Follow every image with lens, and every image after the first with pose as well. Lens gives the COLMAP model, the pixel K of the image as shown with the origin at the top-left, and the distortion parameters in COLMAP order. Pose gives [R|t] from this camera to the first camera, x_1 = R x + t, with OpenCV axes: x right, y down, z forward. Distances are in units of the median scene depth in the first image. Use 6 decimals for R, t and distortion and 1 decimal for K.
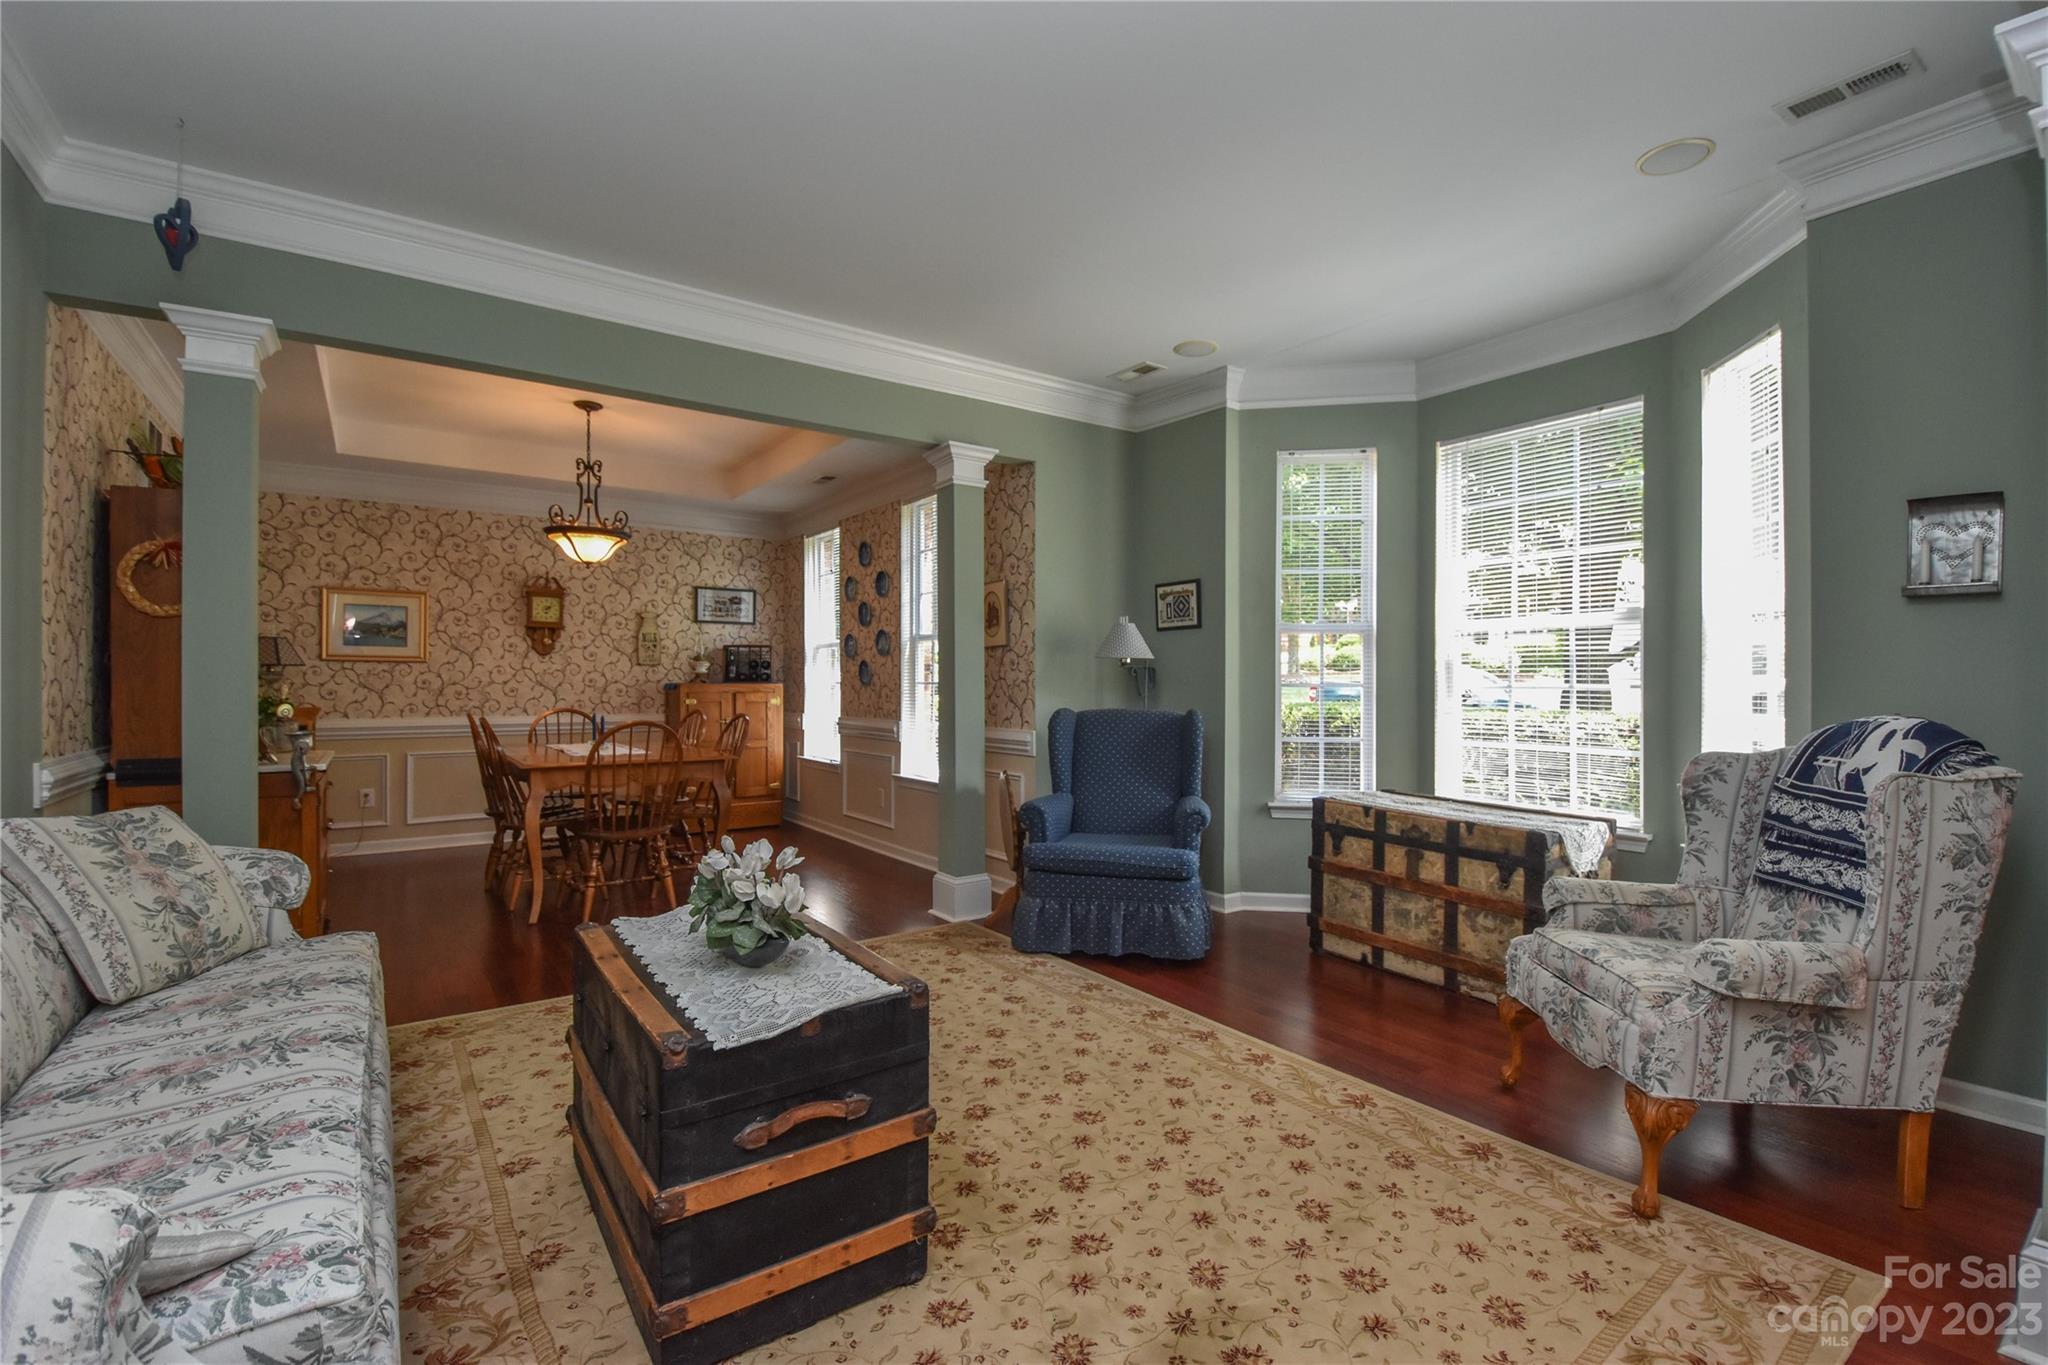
lens RADIAL K [[903.0, 0, 1020.9], [0, 903.0, 685.2], [0, 0, 1]] dist [0.016263, -0.024540]
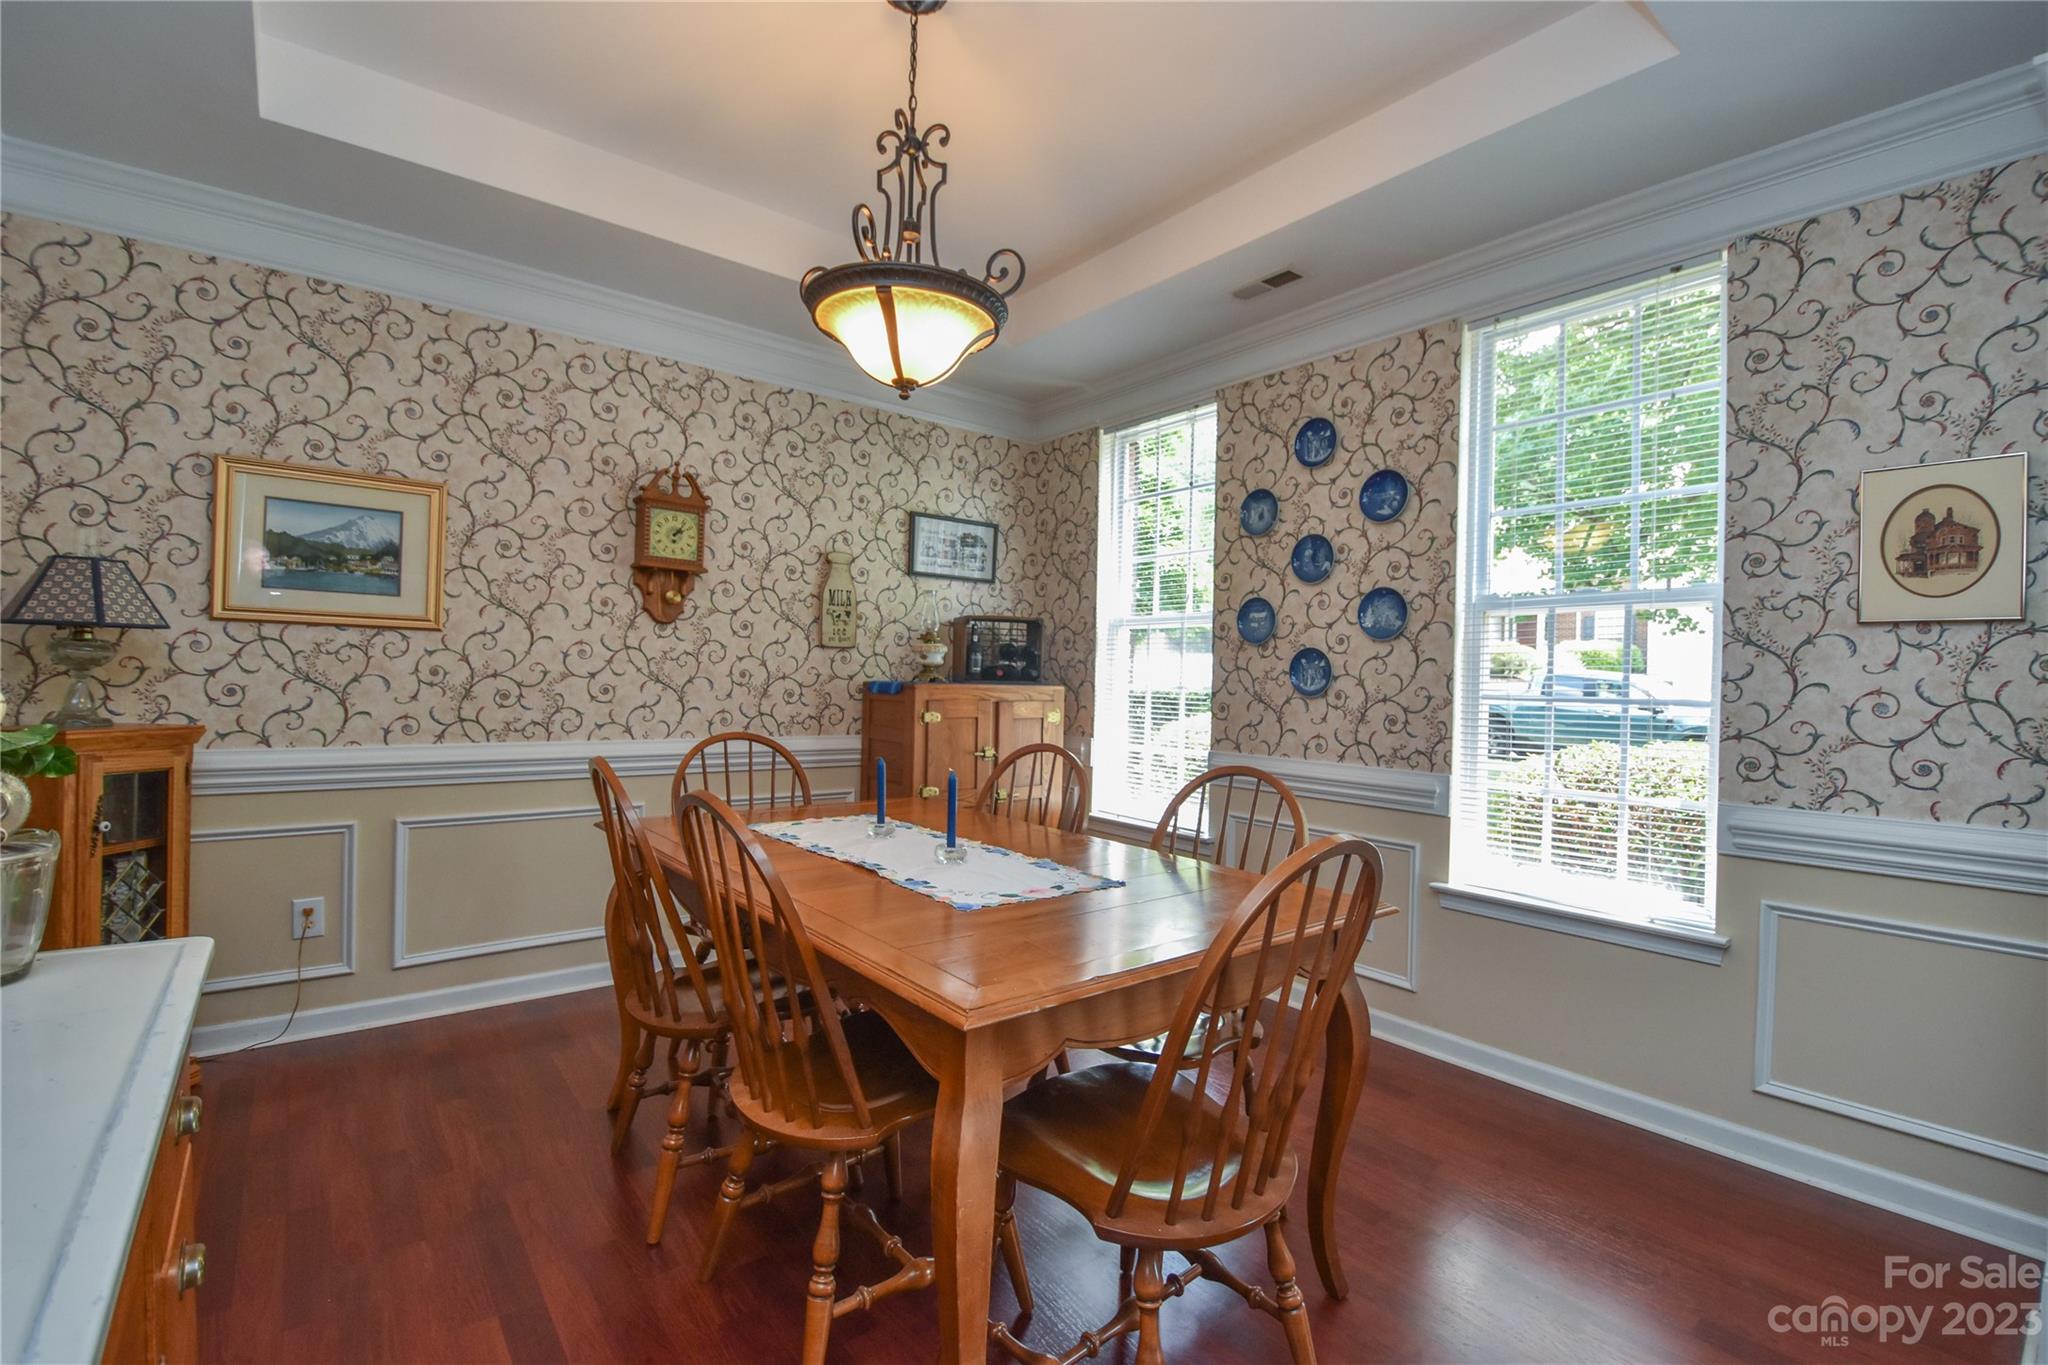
lens RADIAL K [[903.0, 0, 1020.9], [0, 903.0, 685.2], [0, 0, 1]] dist [0.016263, -0.024540]
pose [[0.998255, 0.021722, 0.054918, -0.360399], [-0.022038, 0.999744, 0.005153, -0.005073], [-0.054792, -0.006354, 0.998478, 0.483364]]
